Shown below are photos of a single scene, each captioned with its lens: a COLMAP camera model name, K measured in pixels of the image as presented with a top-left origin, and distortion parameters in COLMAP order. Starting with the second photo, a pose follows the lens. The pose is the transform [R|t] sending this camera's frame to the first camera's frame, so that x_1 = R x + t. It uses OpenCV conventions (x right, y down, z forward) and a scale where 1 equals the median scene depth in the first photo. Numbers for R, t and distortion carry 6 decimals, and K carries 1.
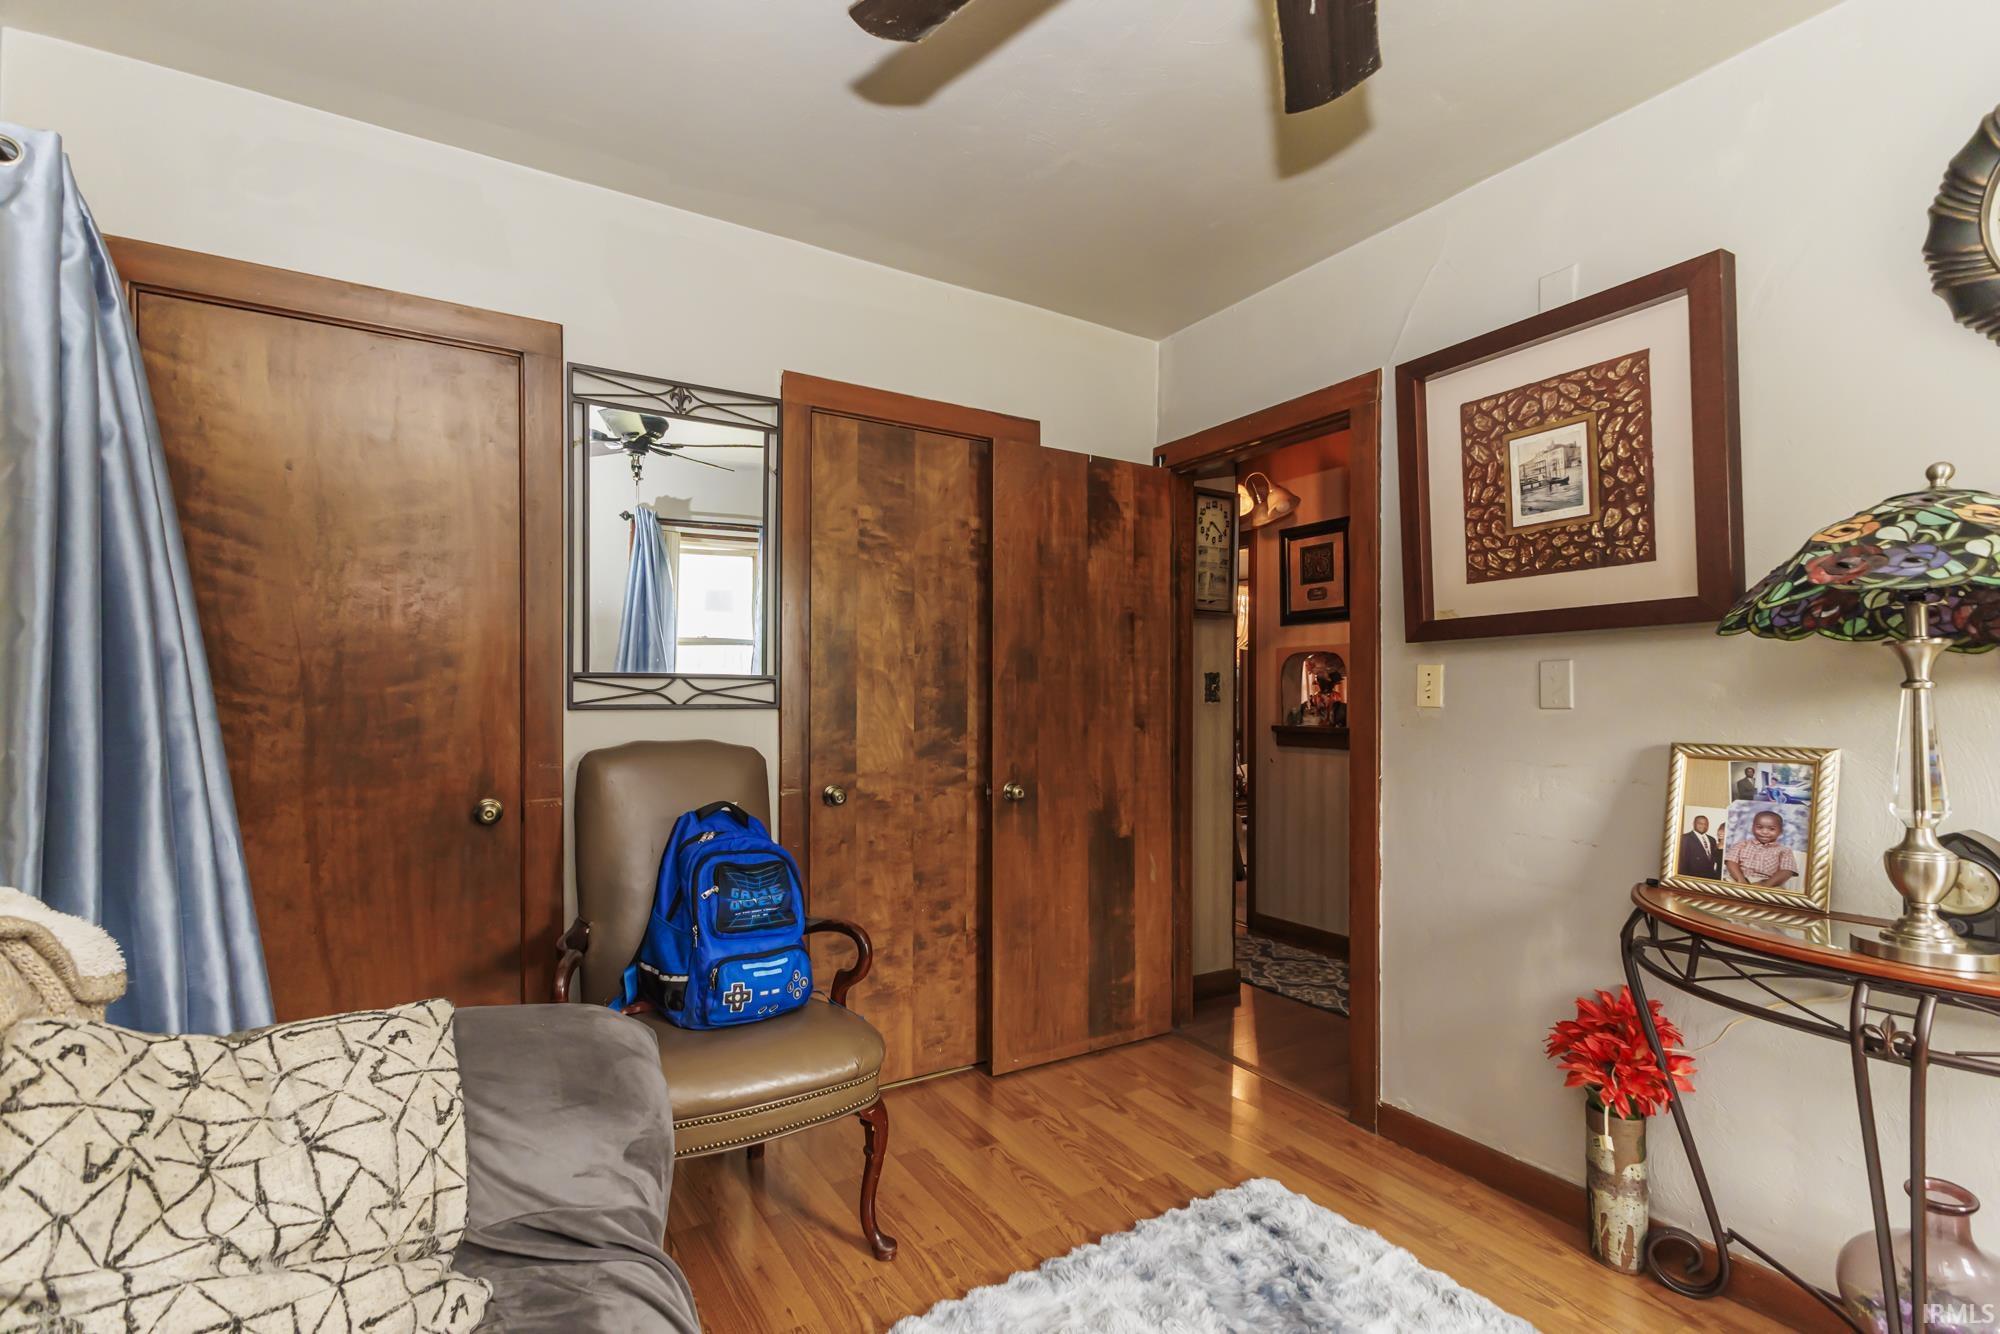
lens RADIAL K [[859.8, 0, 995.7], [0, 859.8, 708.4], [0, 0, 1]] dist [0.001264, -0.004744]
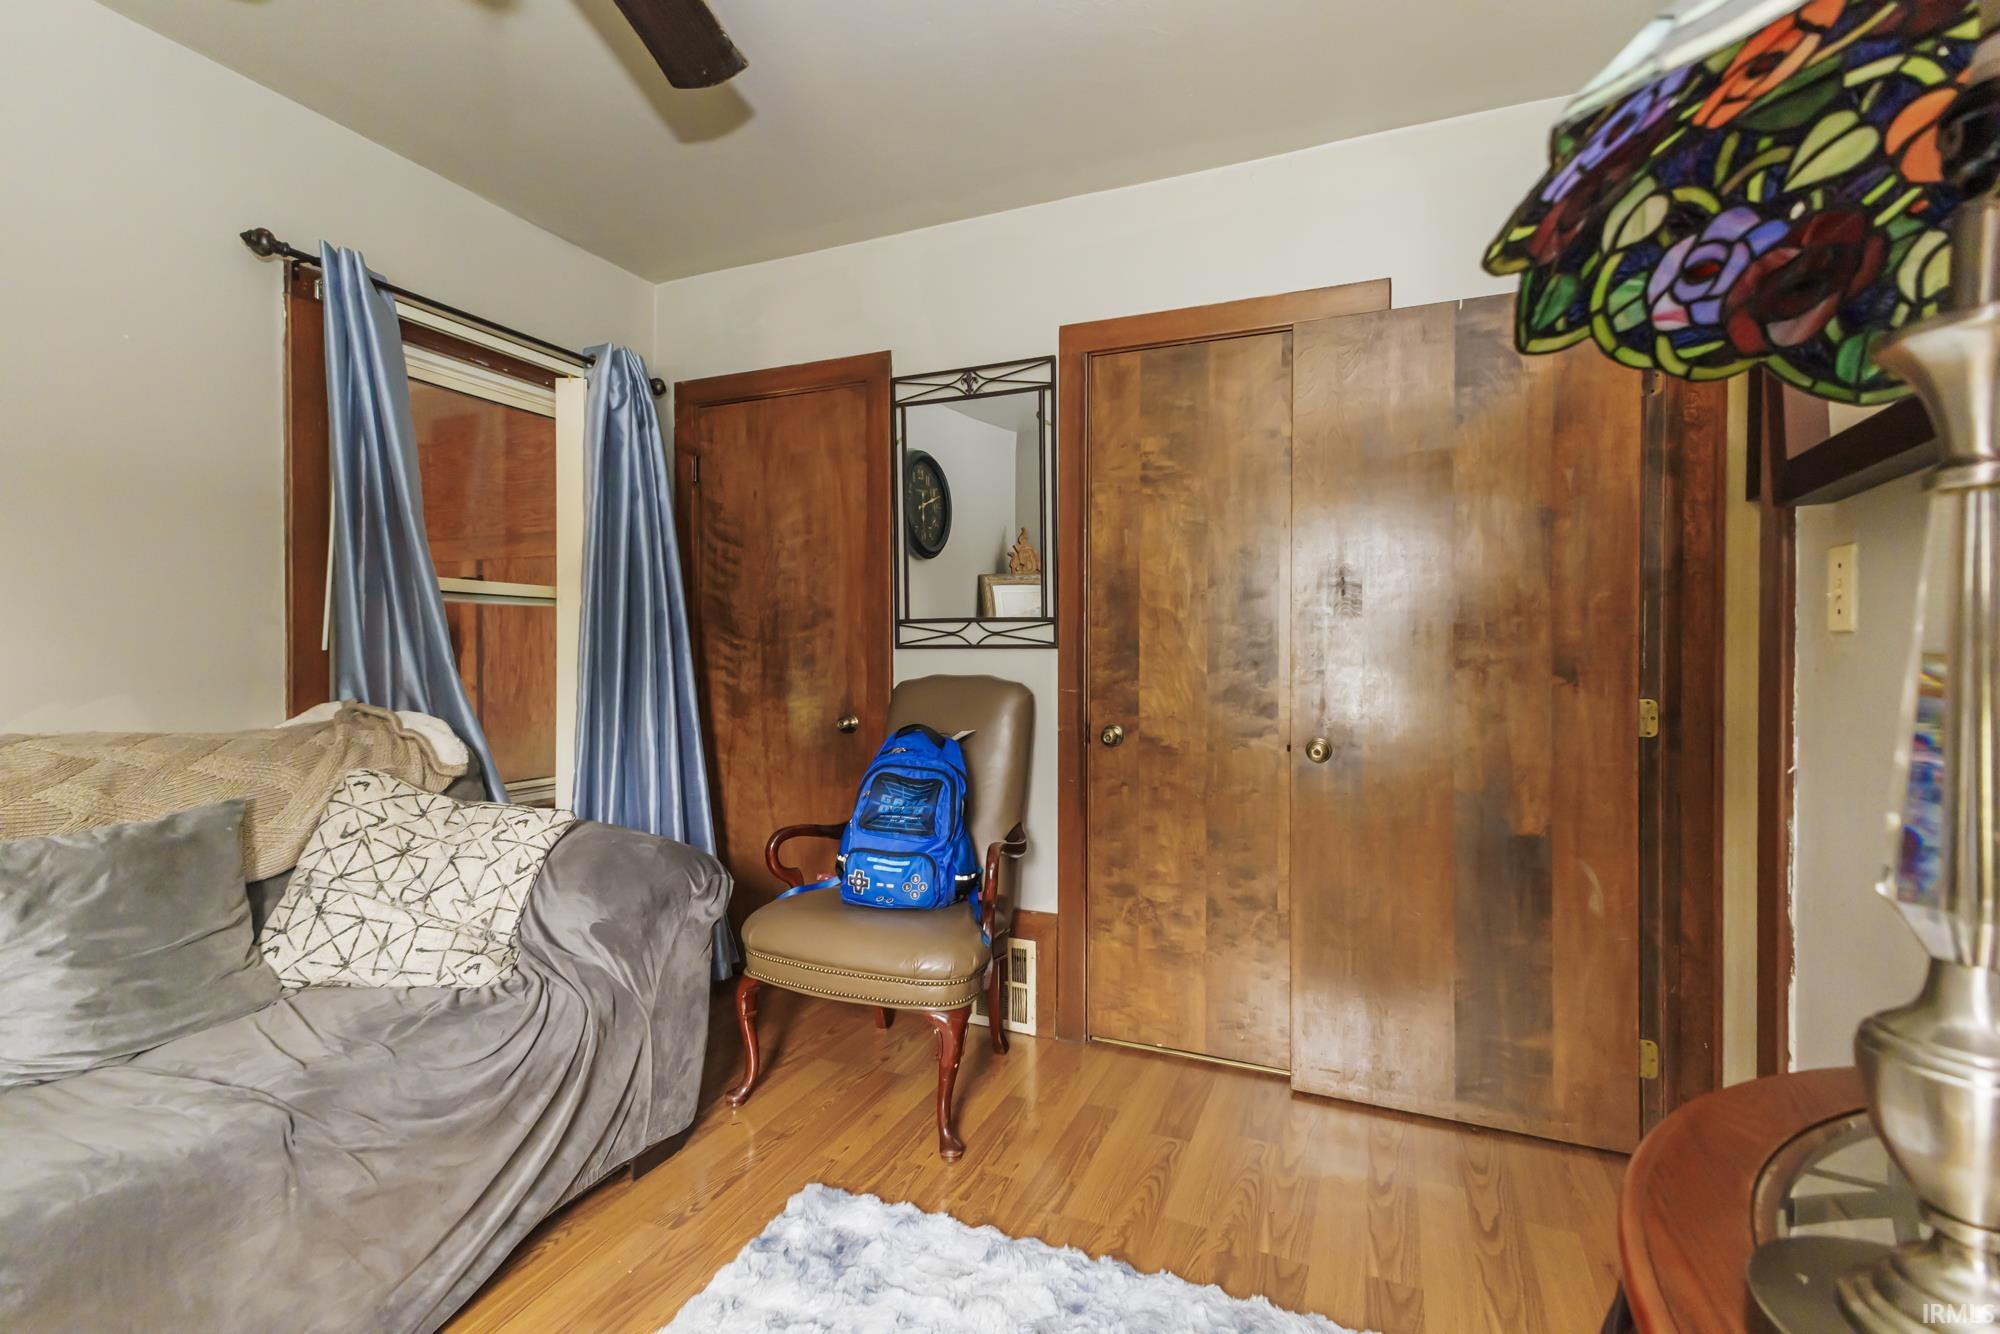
lens RADIAL K [[885.0, 0, 1000.0], [0, 885.0, 667.0], [0, 0, 1]] dist [0.001385, 0.000152]
pose [[0.601442, 0.010159, -0.798852, 0.552237], [-0.008960, 0.999942, 0.005971, 0.016754], [0.798866, 0.003567, 0.601498, 0.278584]]
